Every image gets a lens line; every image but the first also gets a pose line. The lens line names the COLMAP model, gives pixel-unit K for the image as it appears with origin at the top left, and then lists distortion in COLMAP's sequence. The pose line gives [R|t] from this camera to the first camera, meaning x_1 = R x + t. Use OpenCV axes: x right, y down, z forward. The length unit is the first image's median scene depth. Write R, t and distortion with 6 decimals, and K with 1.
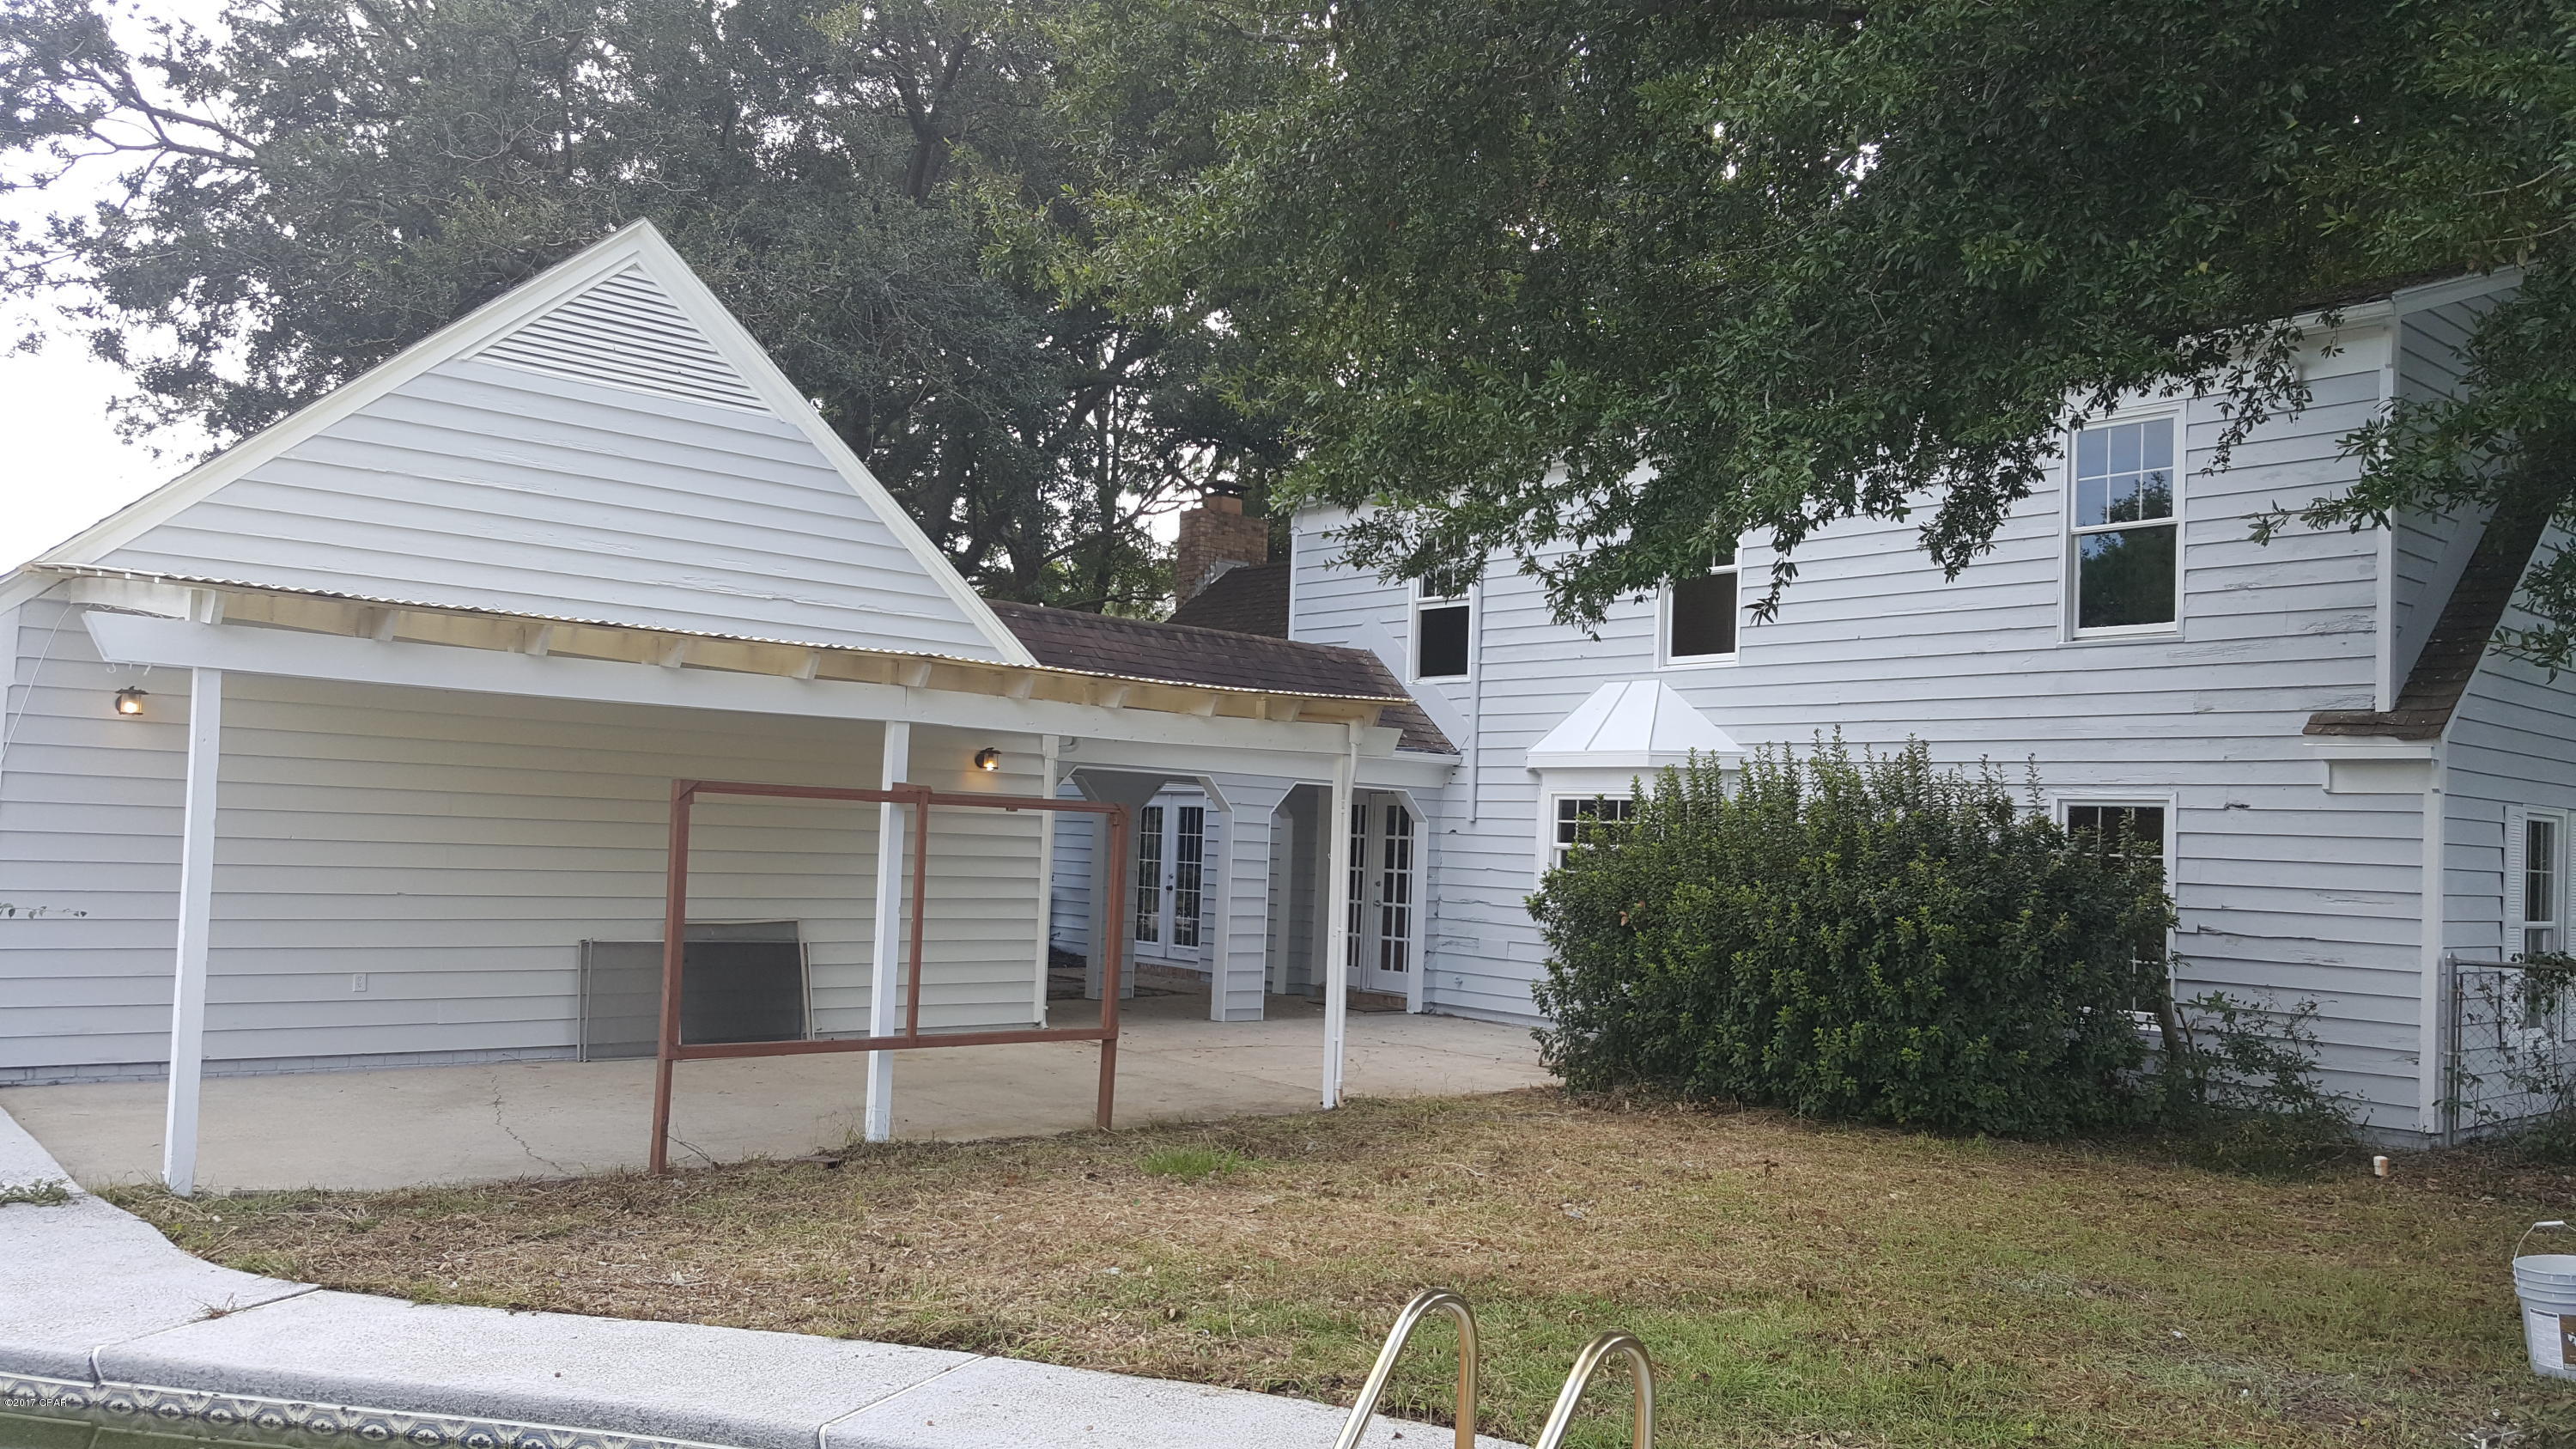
lens RADIAL K [[1924.1, 0, 1294.1], [0, 1924.1, 741.0], [0, 0, 1]] dist [0.082613, -0.122783]
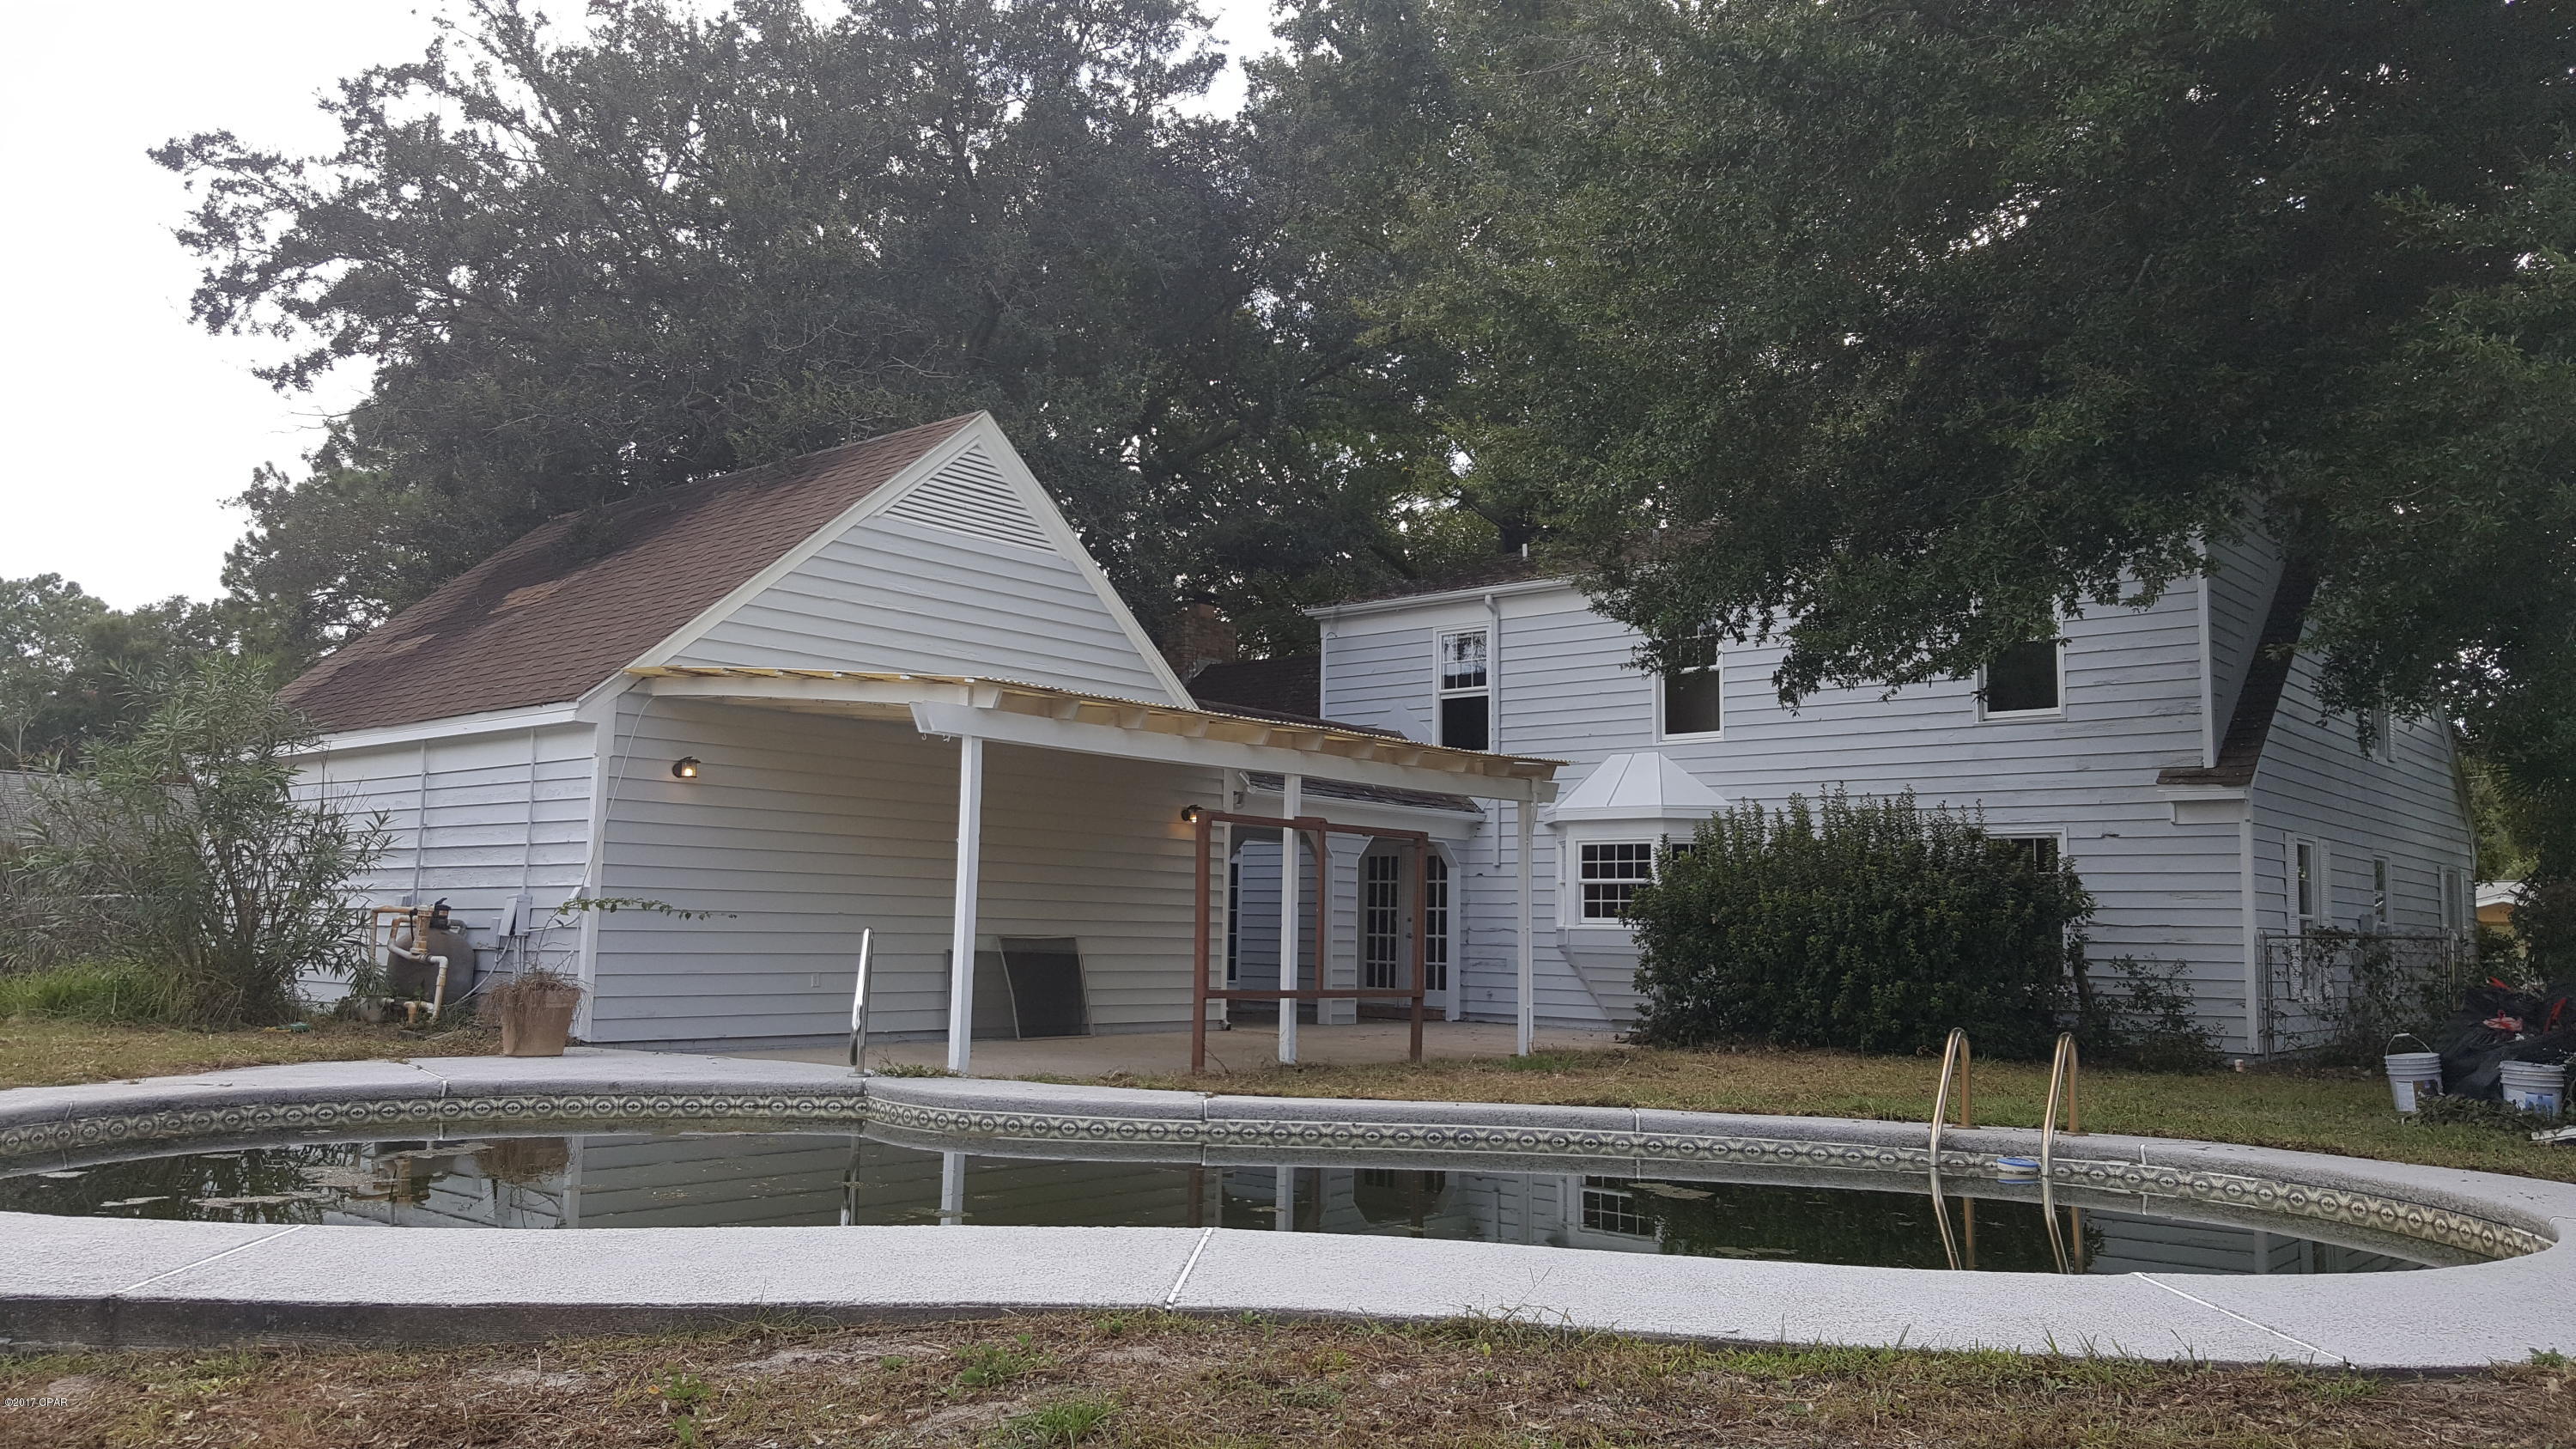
lens RADIAL K [[1924.1, 0, 1284.2], [0, 1924.1, 713.6], [0, 0, 1]] dist [0.082613, -0.122783]
pose [[0.989400, -0.001702, 0.145207, -0.337422], [0.010703, 0.998067, -0.061224, 0.026087], [-0.144822, 0.062129, 0.987505, -0.342844]]
